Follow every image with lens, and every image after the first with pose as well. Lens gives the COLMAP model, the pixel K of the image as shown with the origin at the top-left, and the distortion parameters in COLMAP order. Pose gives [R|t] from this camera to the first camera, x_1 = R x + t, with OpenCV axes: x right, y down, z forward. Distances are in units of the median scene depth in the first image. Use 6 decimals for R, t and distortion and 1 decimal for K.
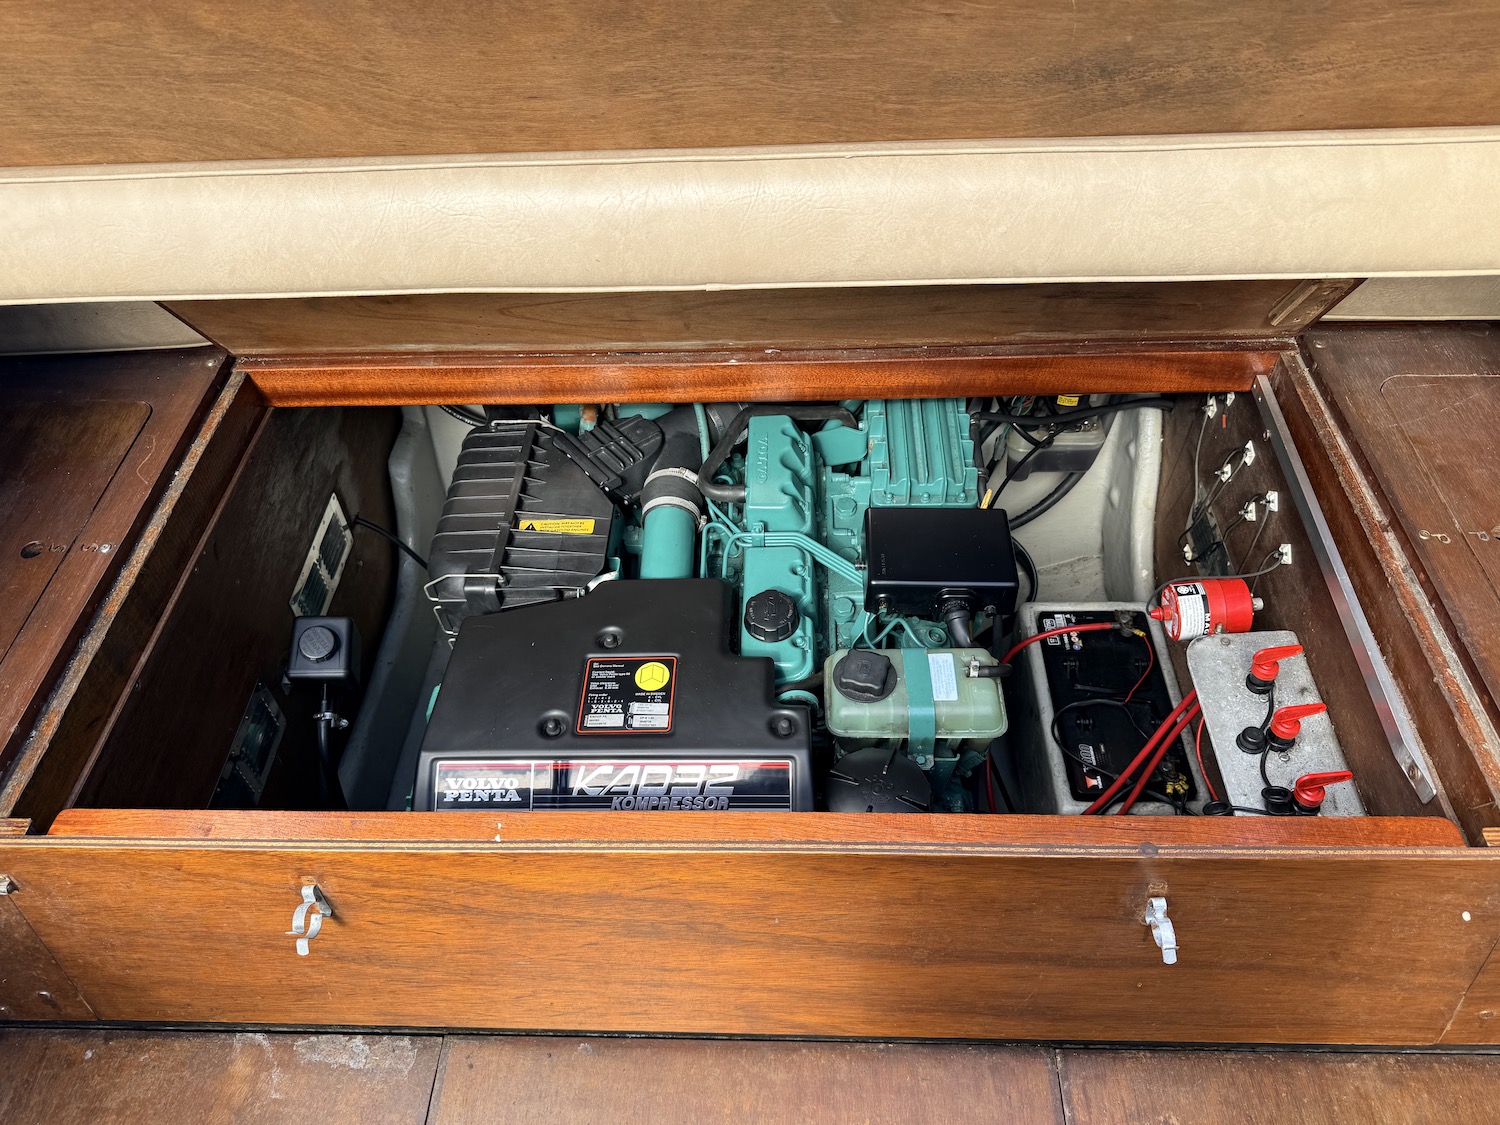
lens RADIAL K [[1058.5, 0, 750.0], [0, 1058.5, 562.5], [0, 0, 1]] dist [0.001726, -0.011239]
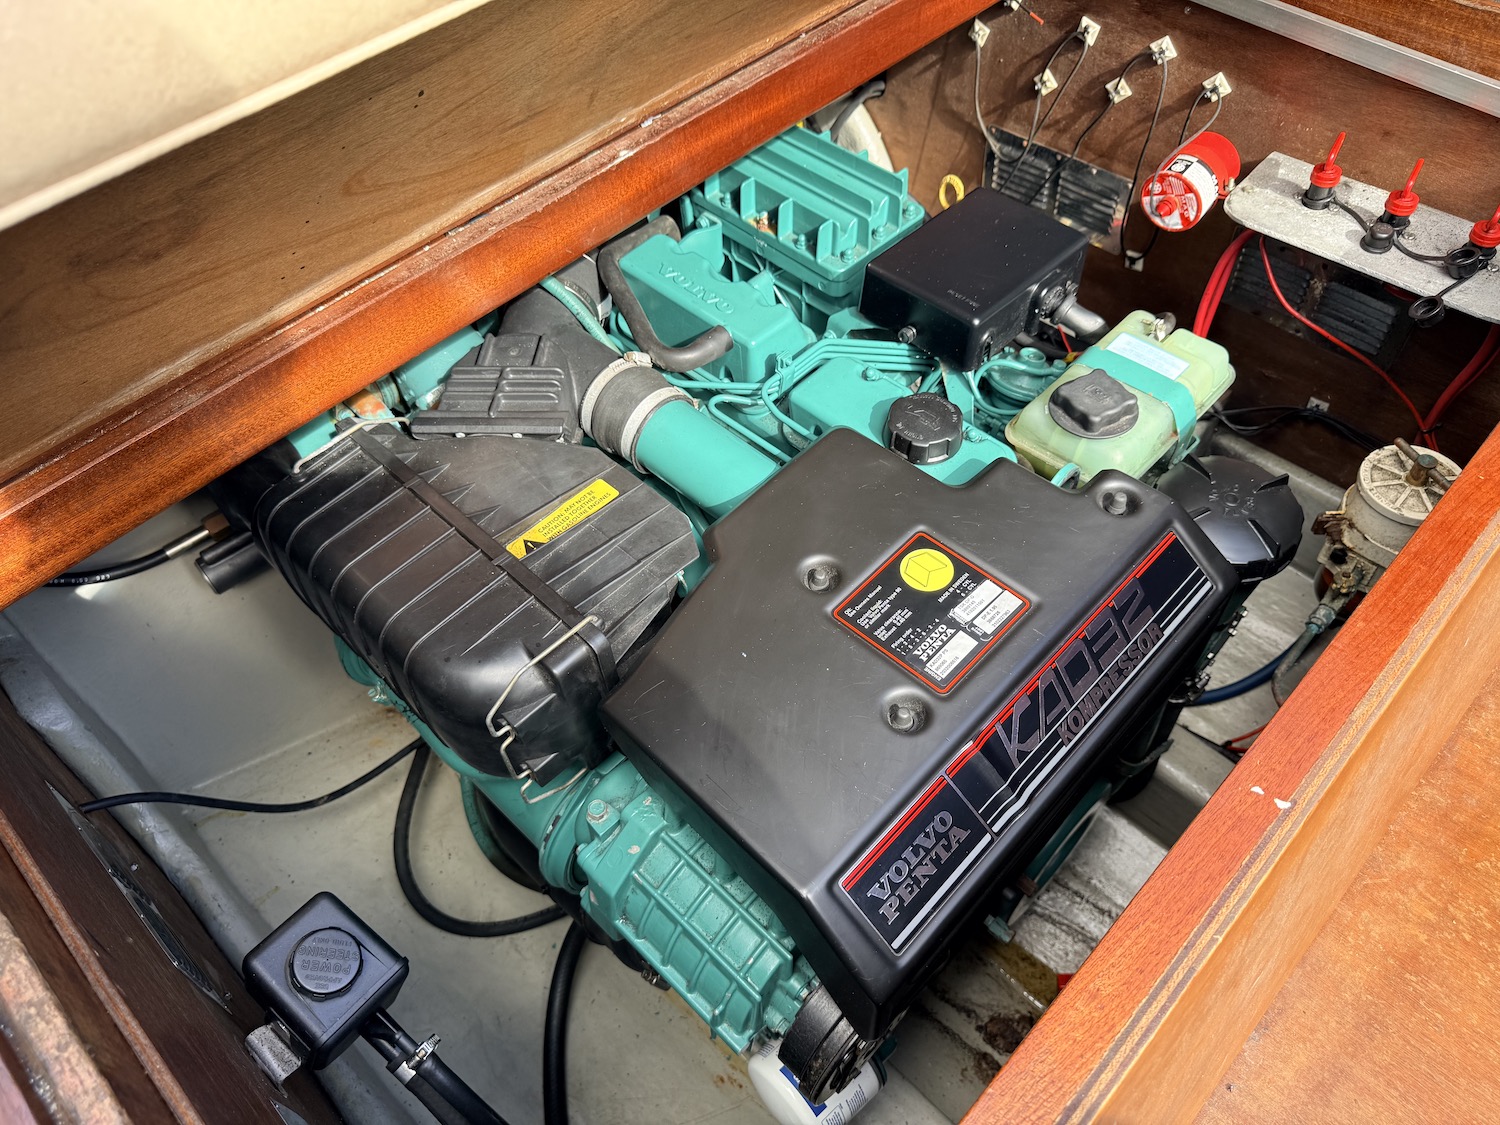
lens RADIAL K [[1058.5, 0, 750.0], [0, 1058.5, 562.5], [0, 0, 1]] dist [0.001726, -0.011239]
pose [[0.679411, -0.572565, 0.458879, -0.433320], [0.562065, 0.808119, 0.176141, -0.065591], [-0.471682, 0.138248, 0.870864, 0.464986]]
